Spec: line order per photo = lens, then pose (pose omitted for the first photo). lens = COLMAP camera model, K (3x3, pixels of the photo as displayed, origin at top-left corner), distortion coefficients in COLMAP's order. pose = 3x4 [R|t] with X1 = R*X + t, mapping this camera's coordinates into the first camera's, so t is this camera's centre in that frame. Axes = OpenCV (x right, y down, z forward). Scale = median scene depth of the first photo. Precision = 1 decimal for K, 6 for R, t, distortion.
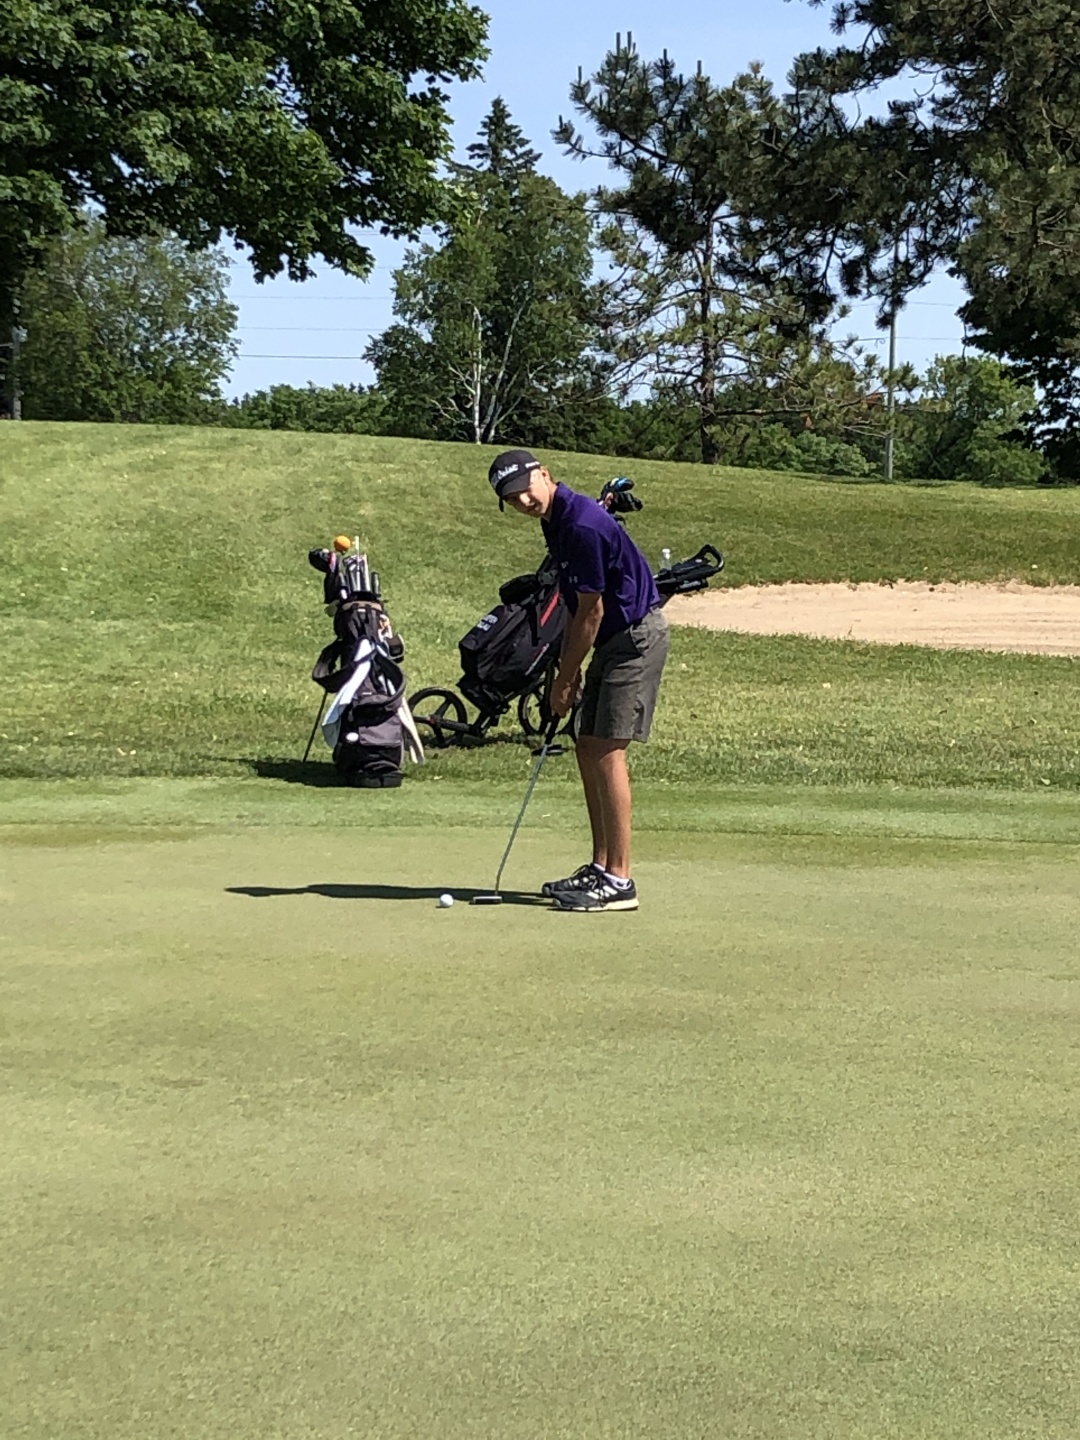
lens RADIAL K [[3682.7, 0, 540.0], [0, 3682.7, 720.0], [0, 0, 1]] dist [-0.025405, 10.298796]
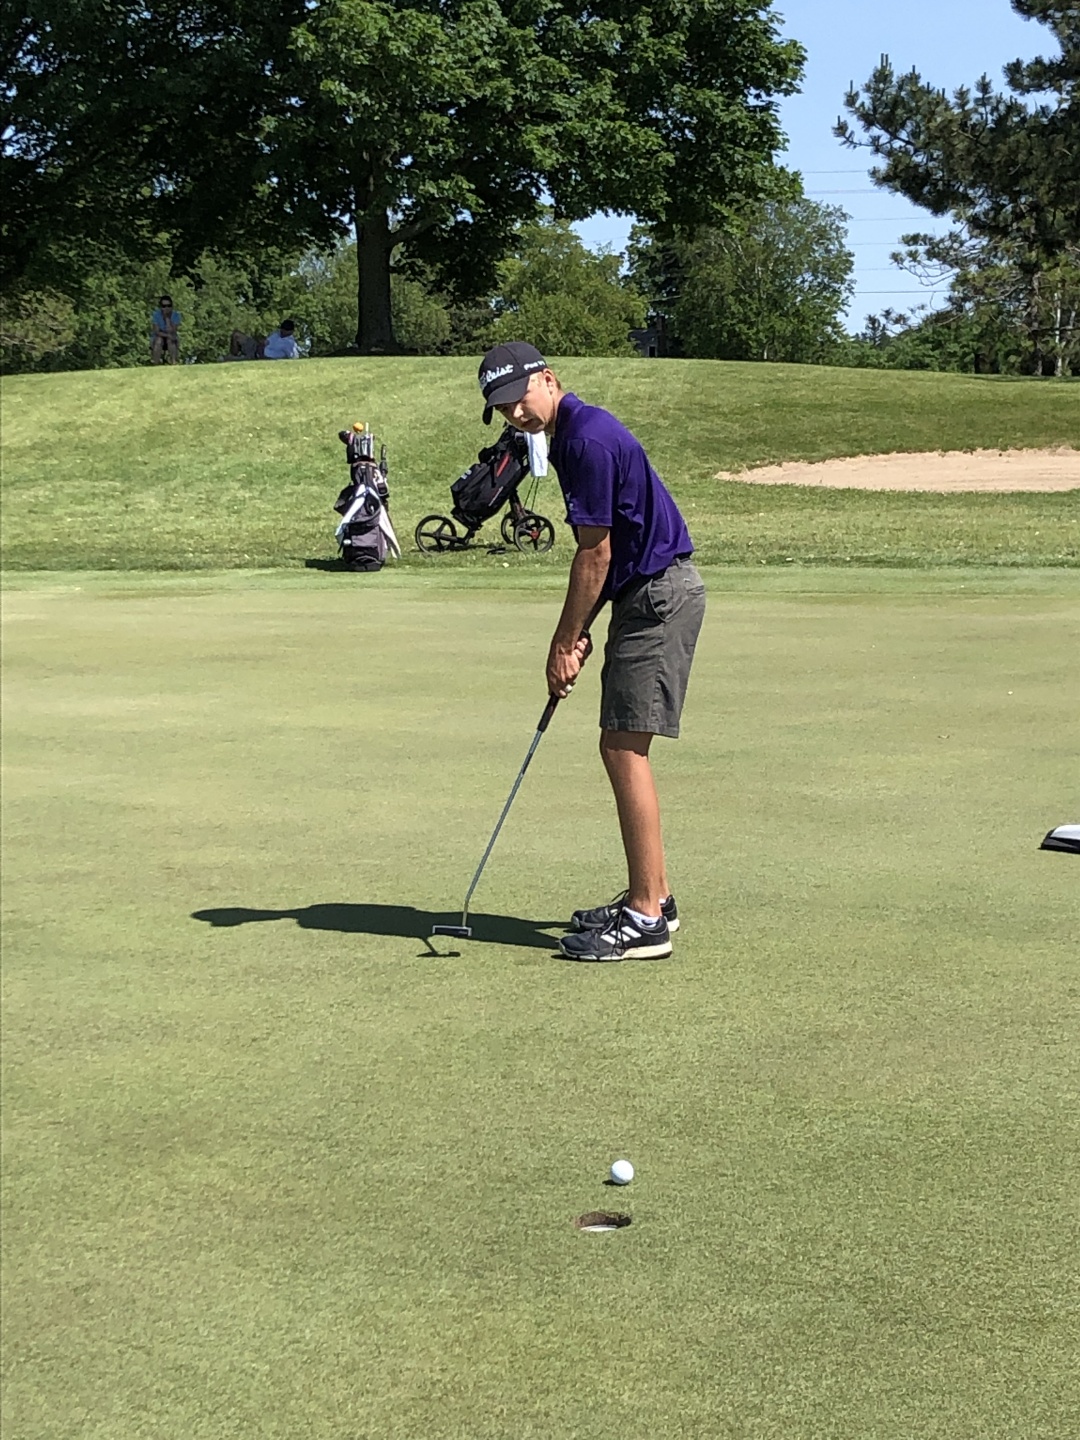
lens RADIAL K [[3081.3, 0, 540.0], [0, 3081.3, 720.0], [0, 0, 1]] dist [0.280892, -1.217844]
pose [[0.977898, -0.008323, -0.208916, 0.147408], [0.016320, 0.999197, 0.036586, 0.016018], [0.208443, -0.039187, 0.977249, -0.163770]]
